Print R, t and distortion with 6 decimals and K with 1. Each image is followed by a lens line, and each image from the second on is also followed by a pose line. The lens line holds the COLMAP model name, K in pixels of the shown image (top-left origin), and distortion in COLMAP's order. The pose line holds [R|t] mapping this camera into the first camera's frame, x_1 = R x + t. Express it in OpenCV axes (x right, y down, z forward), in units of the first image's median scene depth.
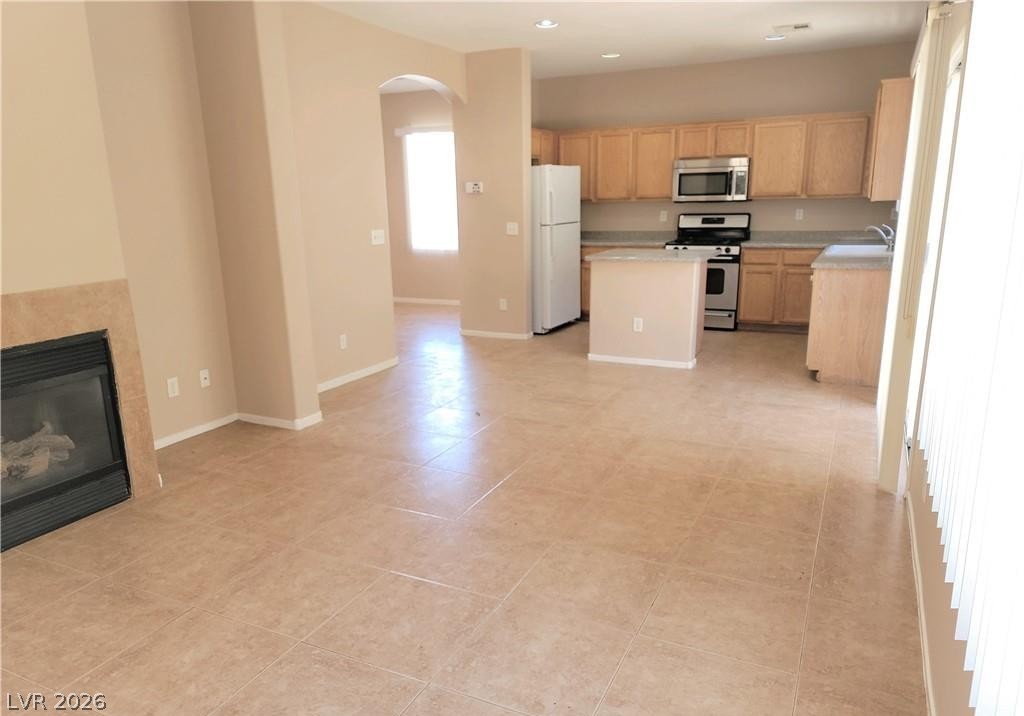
lens RADIAL K [[721.1, 0, 512.0], [0, 721.1, 376.8], [0, 0, 1]] dist [0.030902, -0.002112]
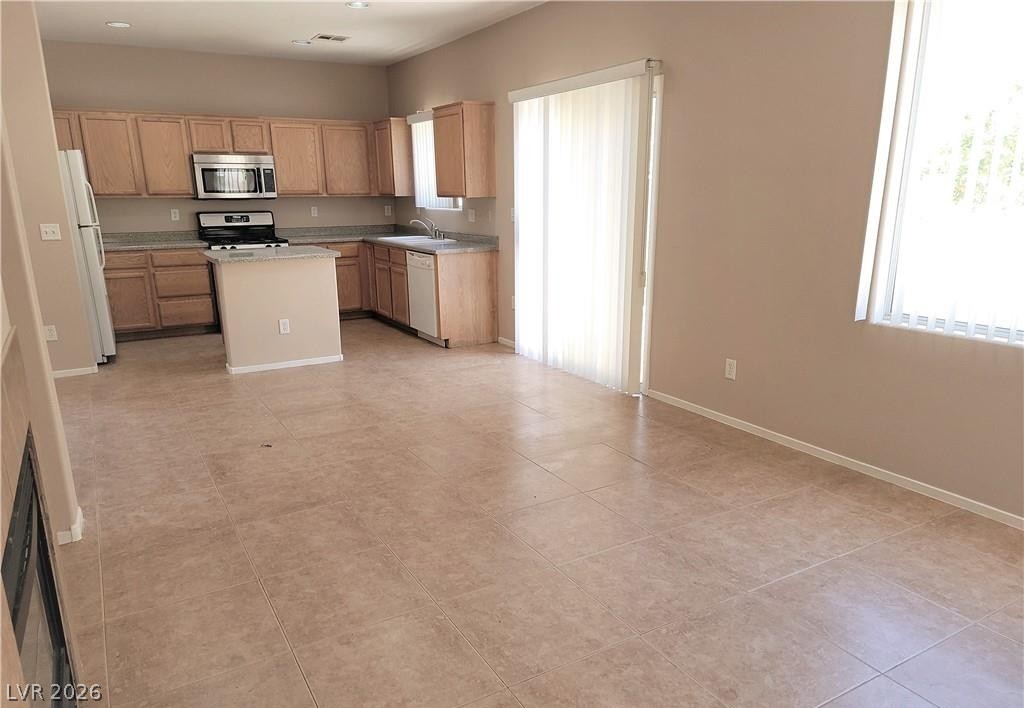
lens RADIAL K [[708.3, 0, 511.7], [0, 708.3, 377.7], [0, 0, 1]] dist [0.042153, -0.004085]
pose [[0.550965, -0.203896, 0.809236, -0.380095], [0.202876, 0.973328, 0.107114, -0.039663], [-0.809493, 0.105159, 0.577636, 0.187995]]
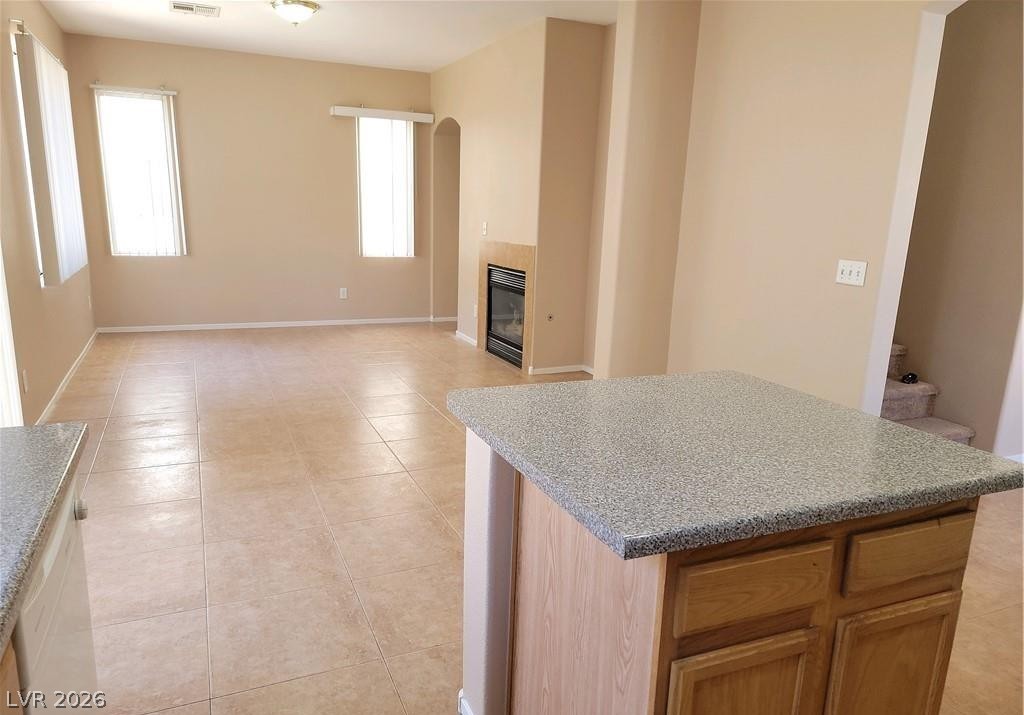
lens RADIAL K [[695.5, 0, 510.5], [0, 695.5, 387.1], [0, 0, 1]] dist [0.005060, -0.000265]
pose [[-0.644106, 0.194439, -0.739812, 0.381751], [-0.206873, 0.886836, 0.413190, -0.245913], [0.736432, 0.419185, -0.530992, 0.964068]]
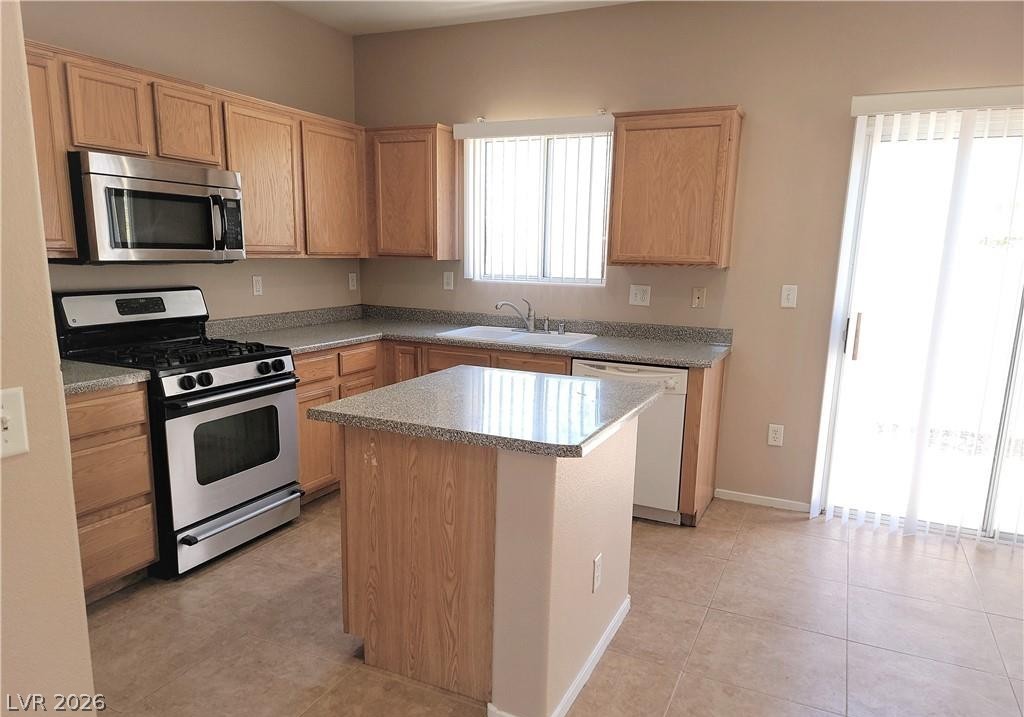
lens RADIAL K [[695.5, 0, 510.5], [0, 695.5, 388.1], [0, 0, 1]] dist [0.005060, -0.000265]
pose [[-0.020471, -0.180174, 0.983422, -0.158412], [0.222920, 0.958044, 0.180165, -0.217822], [-0.974622, 0.222912, 0.020552, 0.883714]]
